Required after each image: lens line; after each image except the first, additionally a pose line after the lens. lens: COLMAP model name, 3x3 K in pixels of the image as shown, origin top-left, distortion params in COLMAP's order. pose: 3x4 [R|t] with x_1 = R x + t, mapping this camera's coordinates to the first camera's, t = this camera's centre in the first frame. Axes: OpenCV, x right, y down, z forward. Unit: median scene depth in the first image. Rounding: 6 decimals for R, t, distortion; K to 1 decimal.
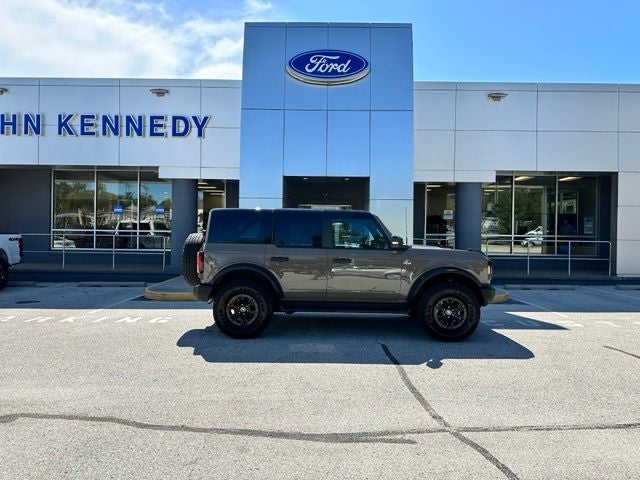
lens RADIAL K [[450.0, 0, 319.1], [0, 450.0, 241.2], [0, 0, 1]] dist [0.050397, -0.068543]
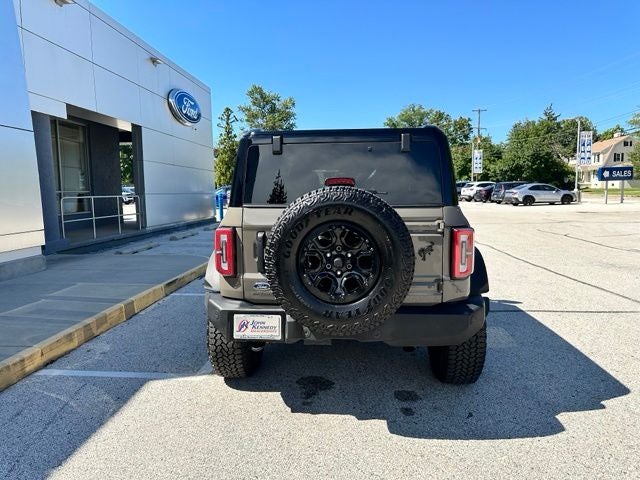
lens RADIAL K [[448.6, 0, 316.9], [0, 448.6, 240.3], [0, 0, 1]] dist [0.051822, -0.071519]
pose [[0.078273, -0.119541, 0.989739, -0.361795], [0.026880, 0.992677, 0.117770, -0.009413], [-0.996570, 0.017386, 0.080913, 0.576118]]
